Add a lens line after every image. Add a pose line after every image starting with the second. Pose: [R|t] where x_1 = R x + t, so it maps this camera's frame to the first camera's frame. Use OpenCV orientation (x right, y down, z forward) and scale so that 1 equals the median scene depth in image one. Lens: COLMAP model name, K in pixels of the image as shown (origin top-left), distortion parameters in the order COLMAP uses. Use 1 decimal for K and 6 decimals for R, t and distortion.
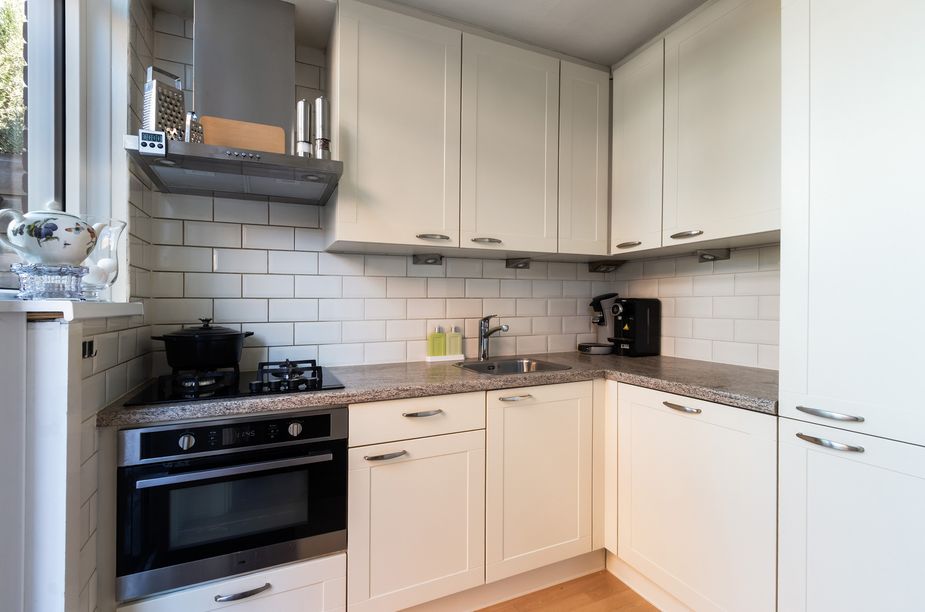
lens RADIAL K [[452.4, 0, 475.0], [0, 452.4, 304.8], [0, 0, 1]] dist [0.002844, -0.000337]
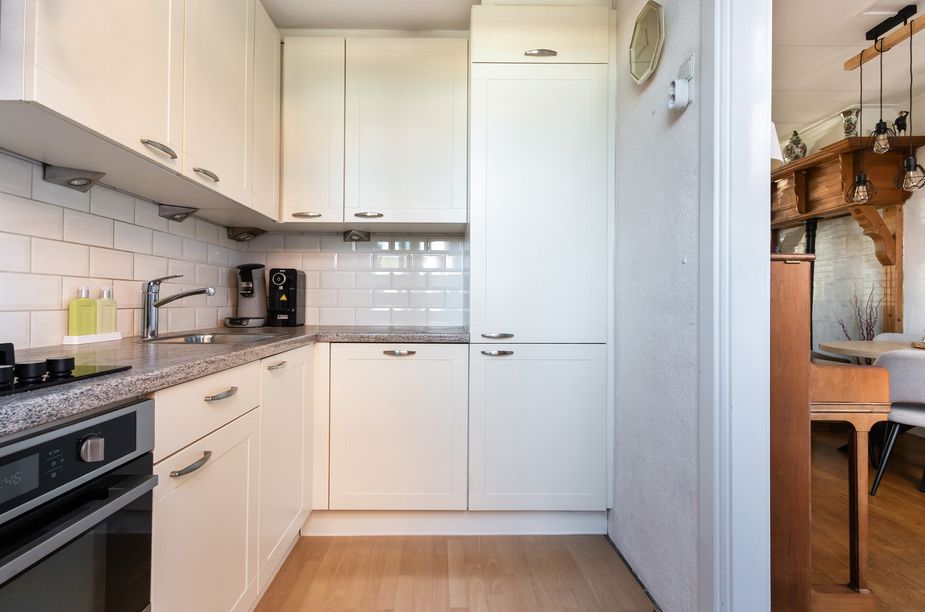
lens RADIAL K [[452.4, 0, 475.0], [0, 452.4, 304.8], [0, 0, 1]] dist [0.002844, -0.000337]
pose [[0.364894, 0.000890, 0.931049, -0.475019], [0.002561, 0.999995, -0.001960, 0.074071], [-0.931046, 0.003100, 0.364890, 0.267318]]
